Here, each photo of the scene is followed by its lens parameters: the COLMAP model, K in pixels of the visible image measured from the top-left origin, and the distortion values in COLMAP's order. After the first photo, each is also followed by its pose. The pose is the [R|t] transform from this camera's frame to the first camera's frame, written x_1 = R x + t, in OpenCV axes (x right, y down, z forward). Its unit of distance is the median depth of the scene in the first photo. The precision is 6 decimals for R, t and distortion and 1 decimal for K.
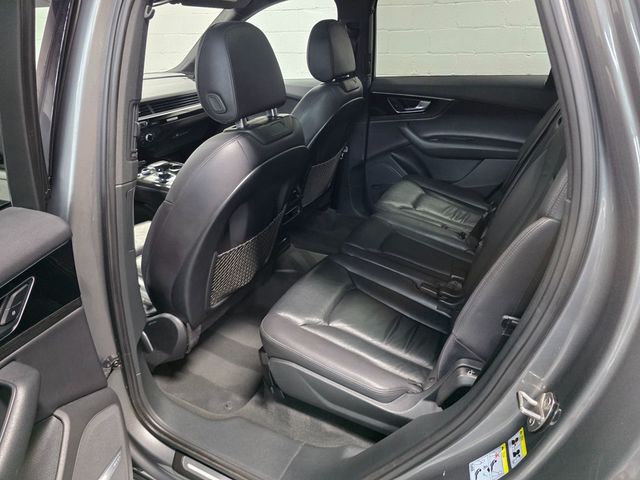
lens RADIAL K [[436.4, 0, 320.0], [0, 436.4, 241.7], [0, 0, 1]] dist [0.048014, -0.048151]
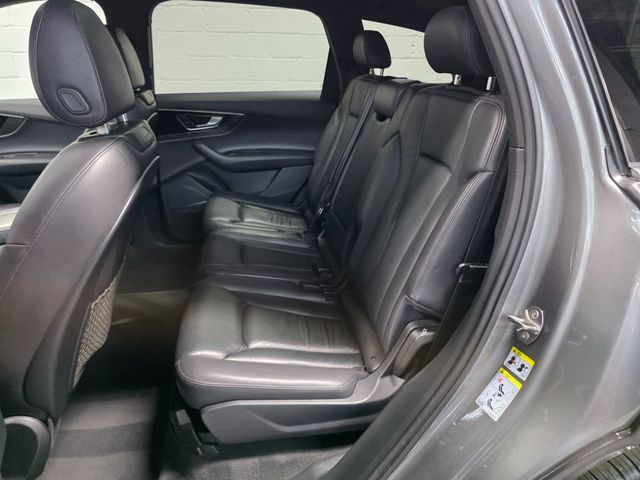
lens RADIAL K [[436.4, 0, 322.4], [0, 436.4, 238.5], [0, 0, 1]] dist [0.048014, -0.048151]
pose [[0.798272, -0.189086, 0.571847, -0.201711], [0.233676, 0.972303, -0.004700, 0.008304], [-0.555120, 0.137378, 0.820347, 0.096679]]
